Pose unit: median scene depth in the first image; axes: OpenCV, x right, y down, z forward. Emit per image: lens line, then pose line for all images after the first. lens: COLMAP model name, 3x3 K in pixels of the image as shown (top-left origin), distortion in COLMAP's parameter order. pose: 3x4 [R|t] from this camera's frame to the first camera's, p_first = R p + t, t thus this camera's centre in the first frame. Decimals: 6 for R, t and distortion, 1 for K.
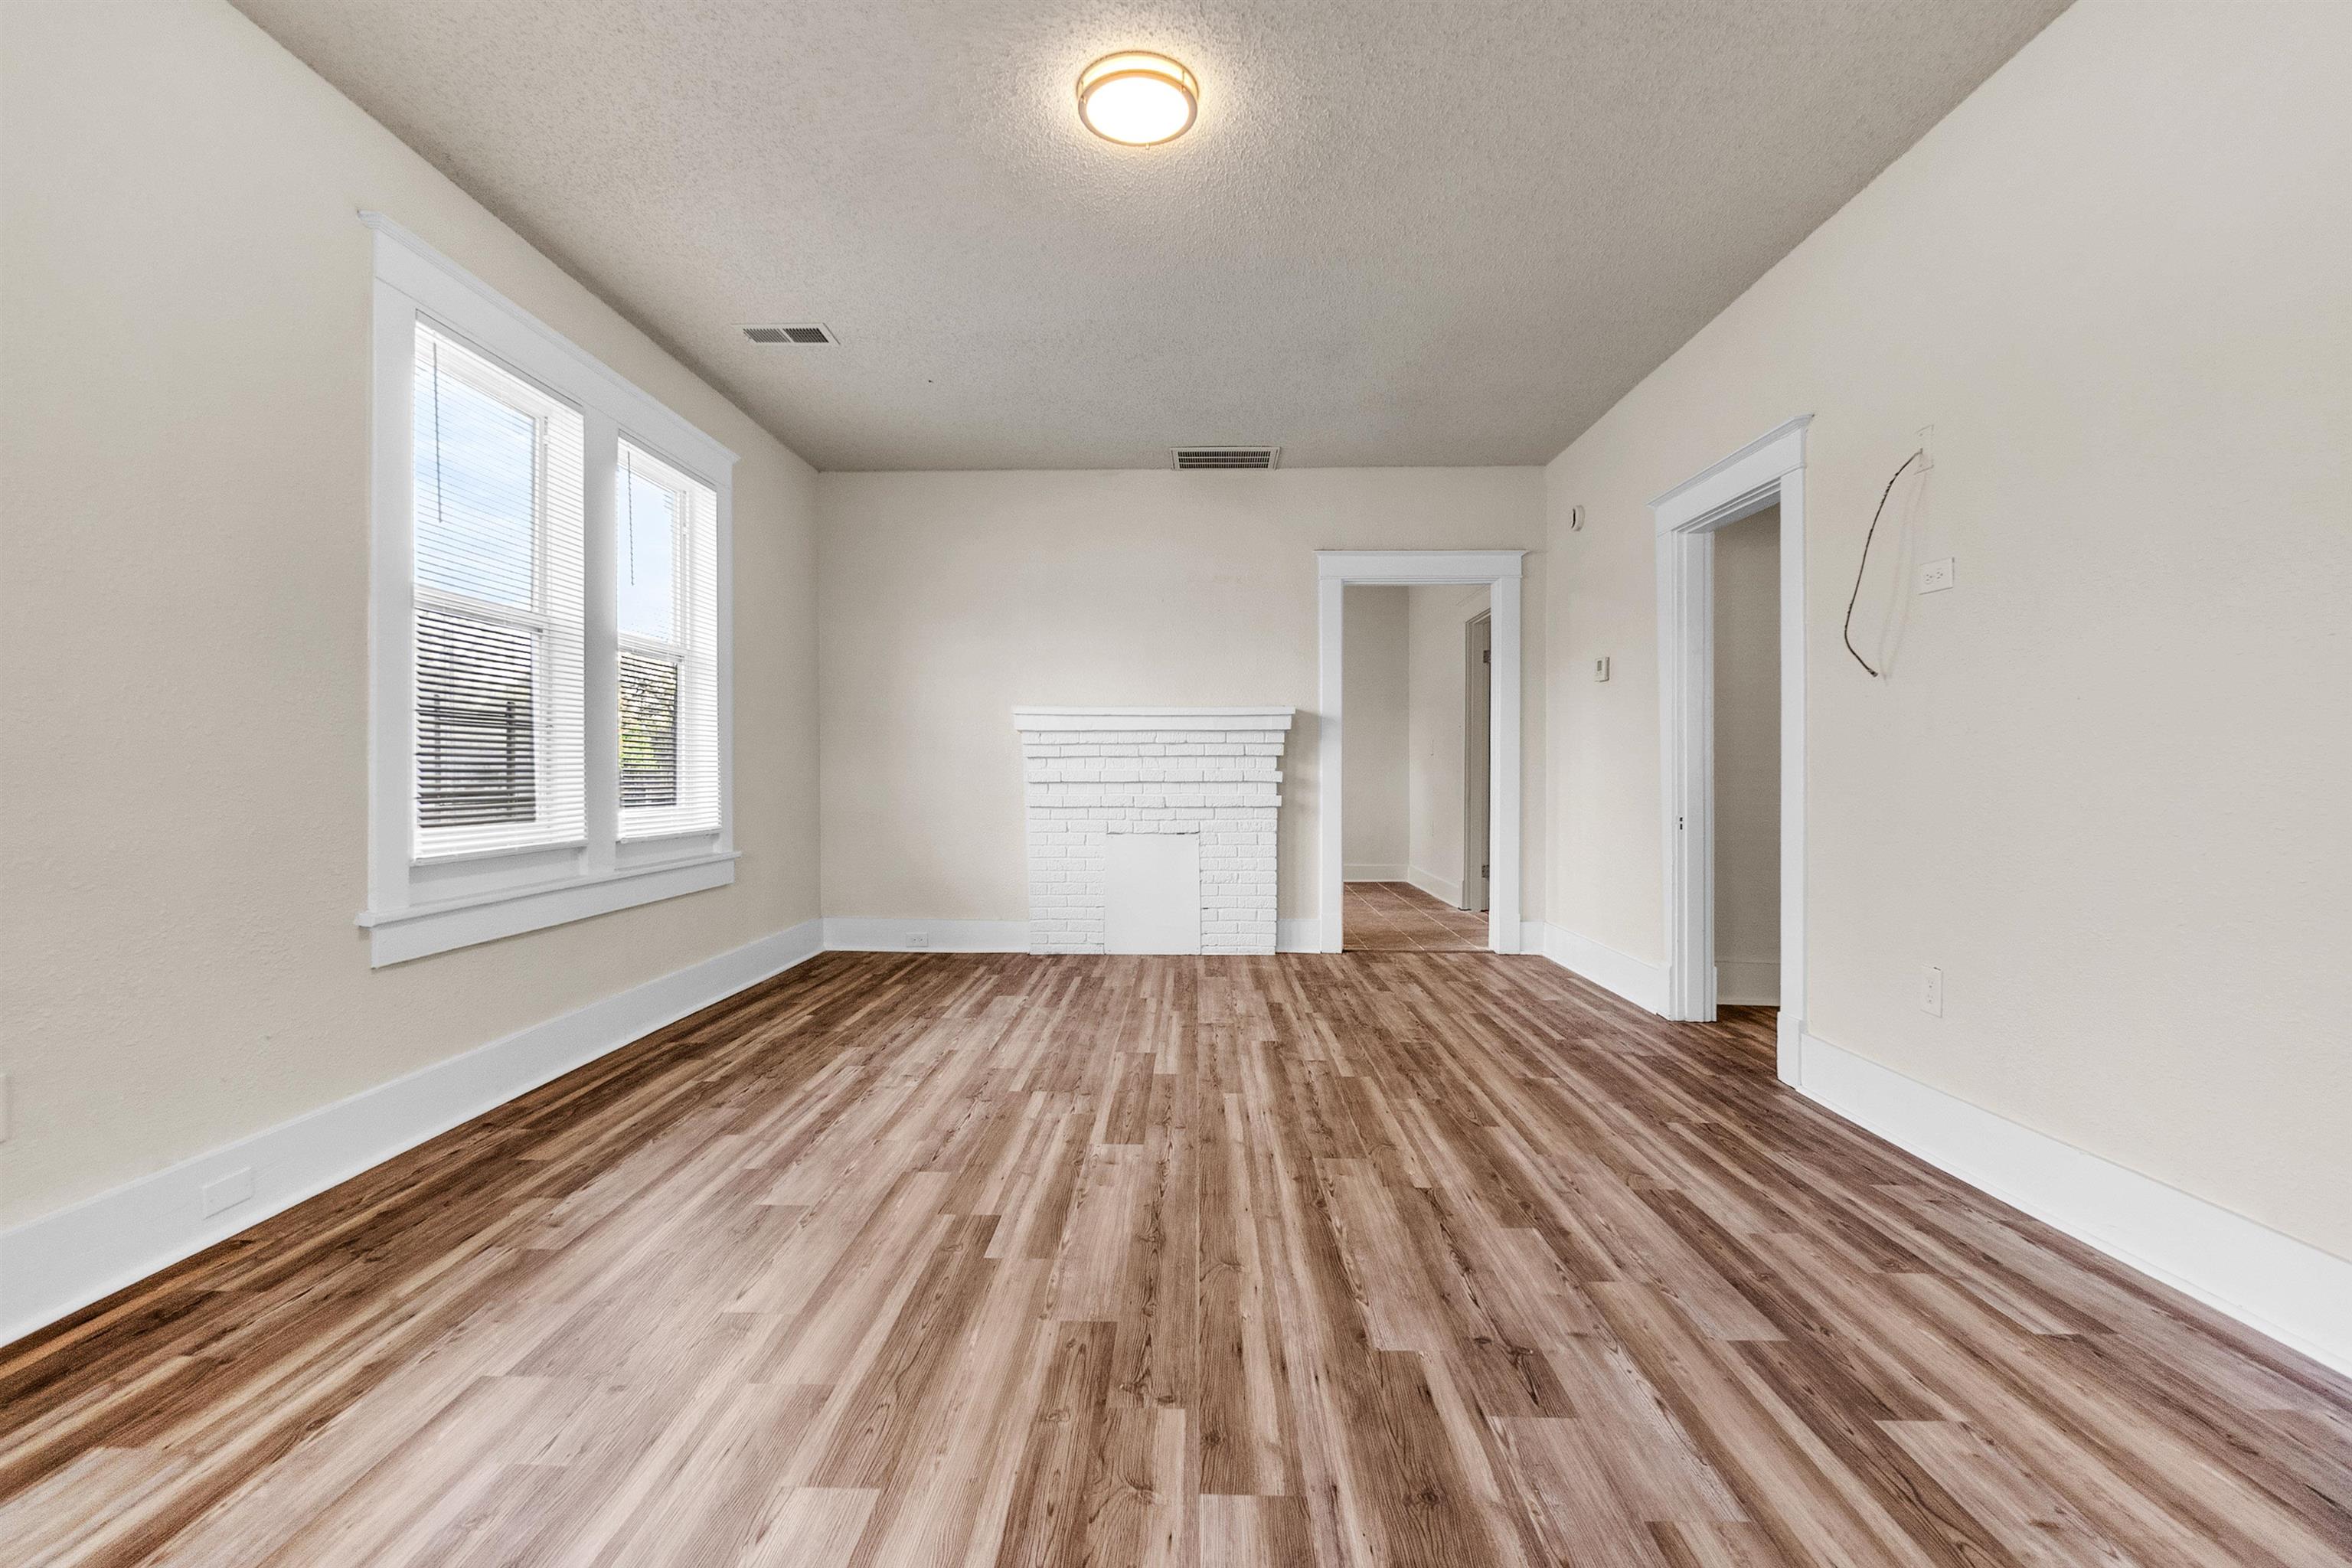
lens RADIAL K [[1043.1, 0, 1163.2], [0, 1043.1, 790.7], [0, 0, 1]] dist [-0.000772, -0.000225]
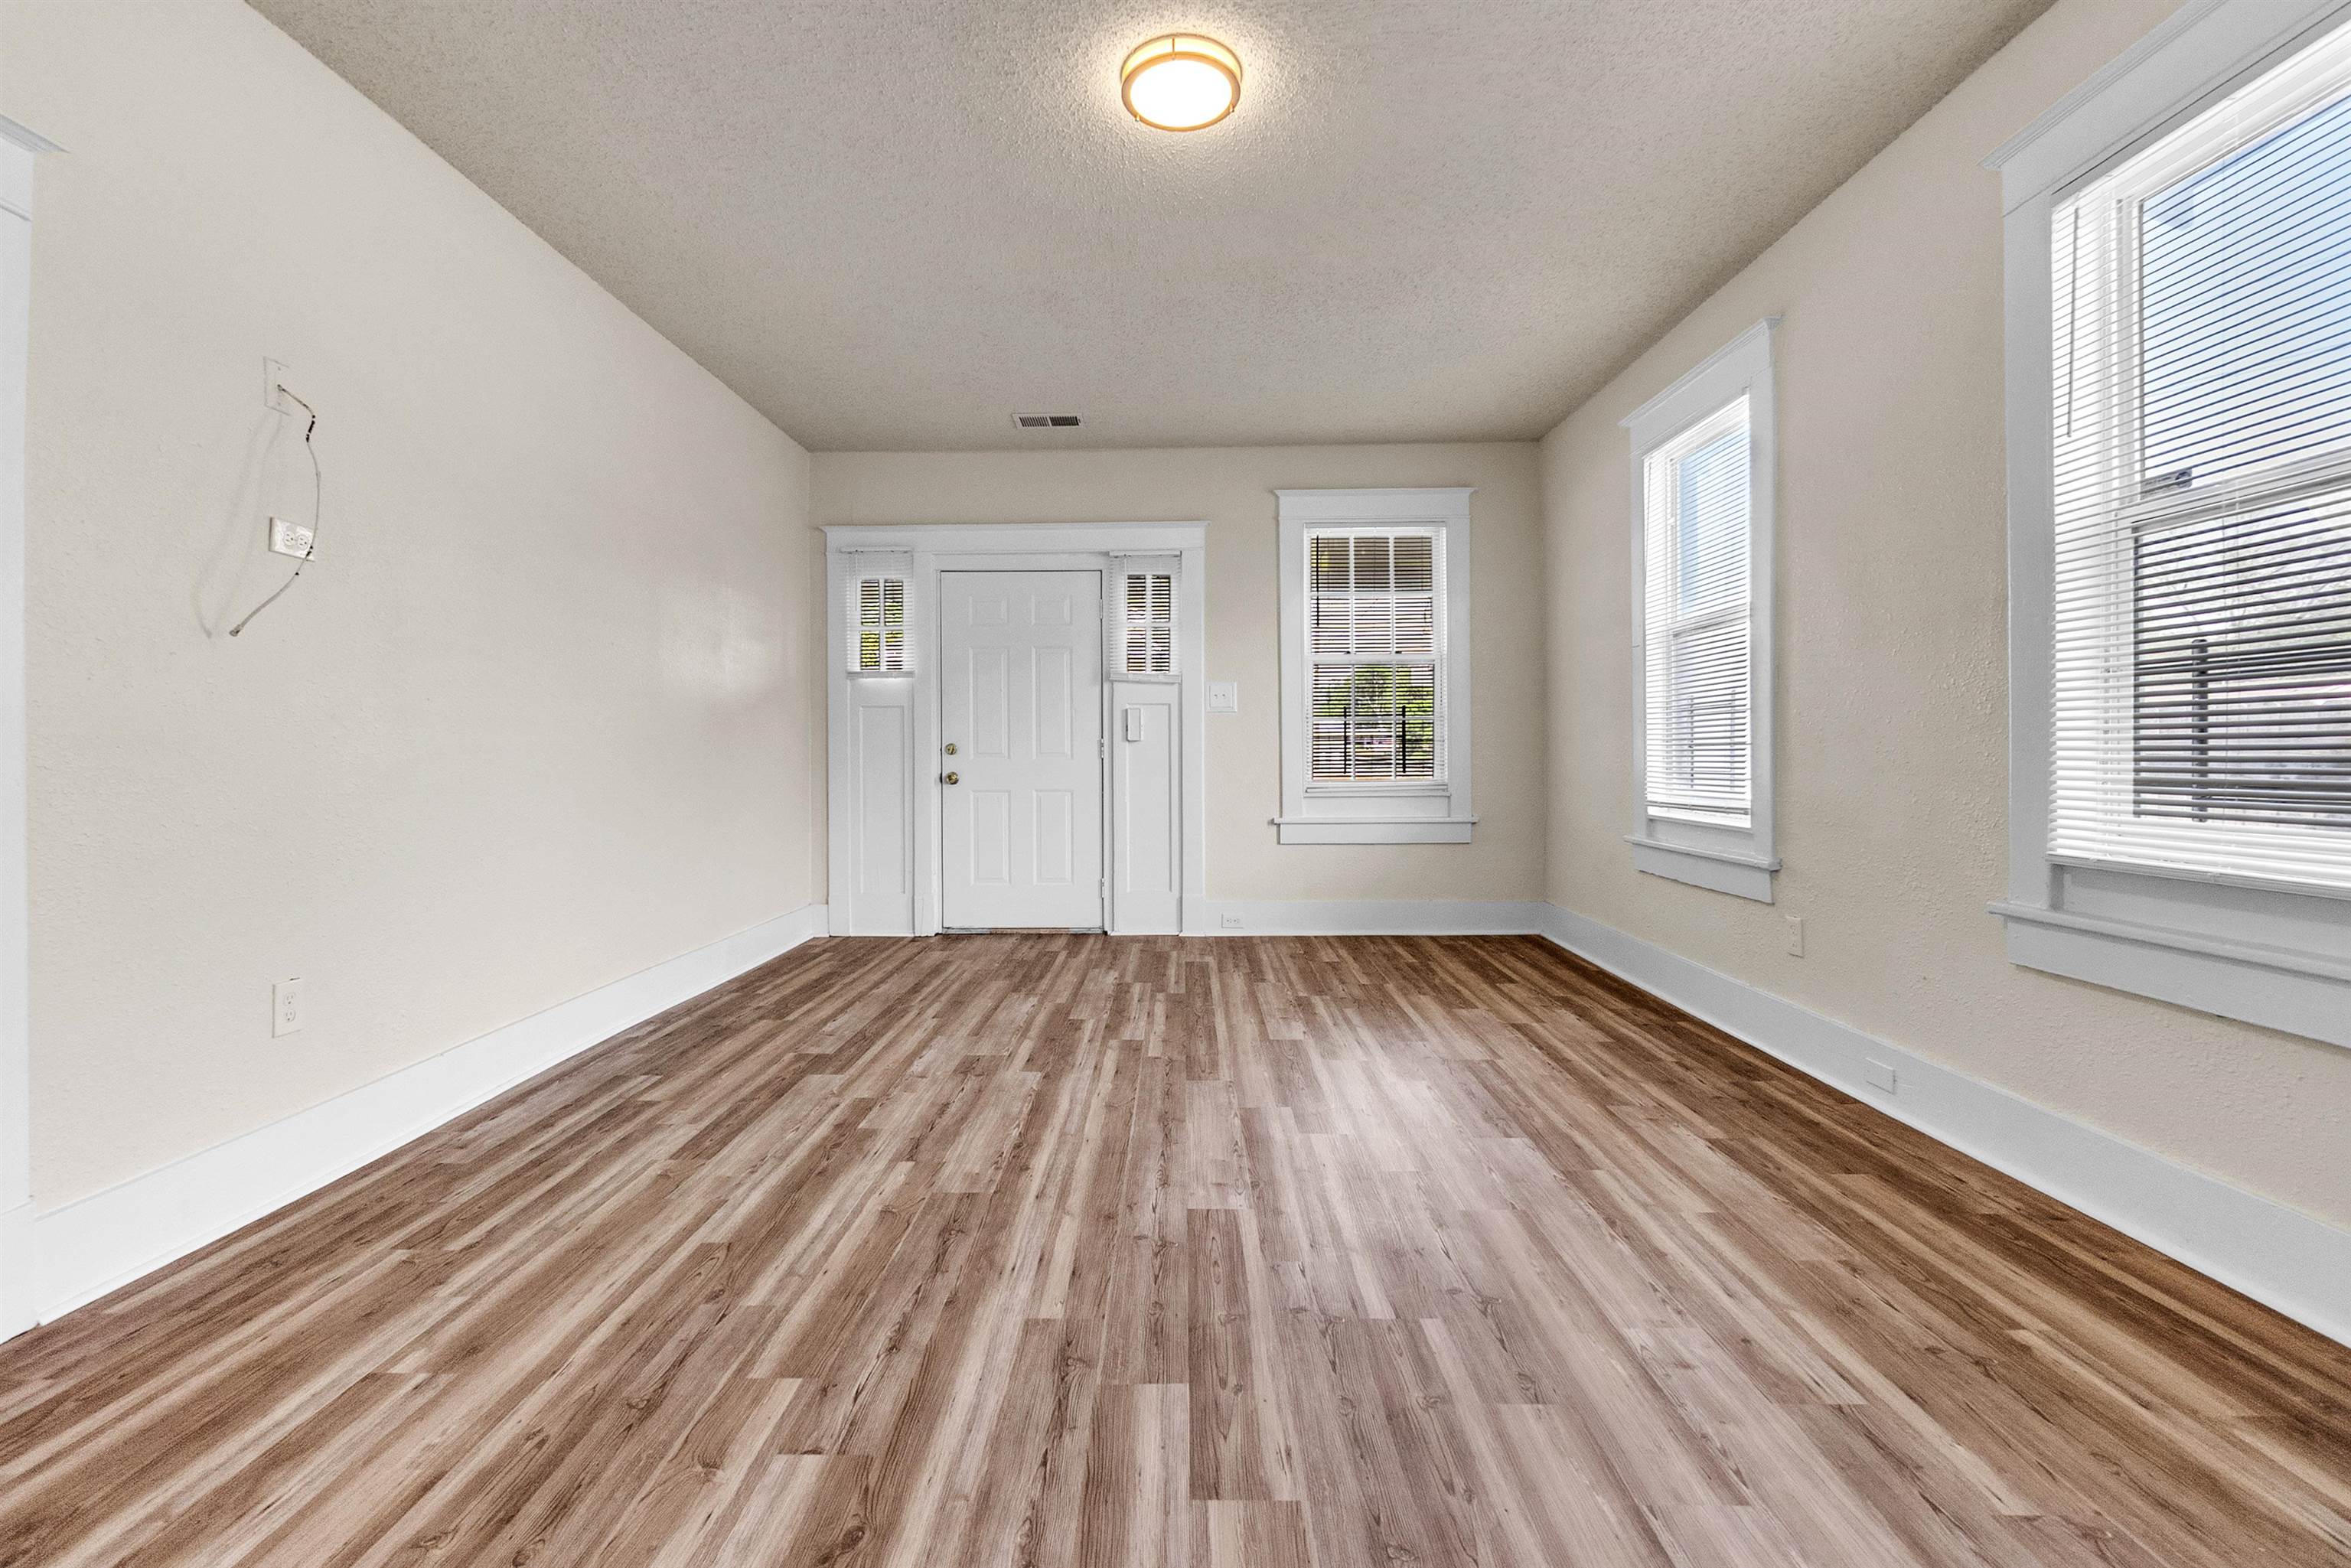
lens RADIAL K [[1042.6, 0, 1162.7], [0, 1042.6, 790.7], [0, 0, 1]] dist [-0.000772, -0.000225]
pose [[-0.999906, 0.003945, -0.013135, 0.010765], [0.003236, 0.998559, 0.053572, -0.036157], [0.013327, 0.053524, -0.998478, 1.957683]]
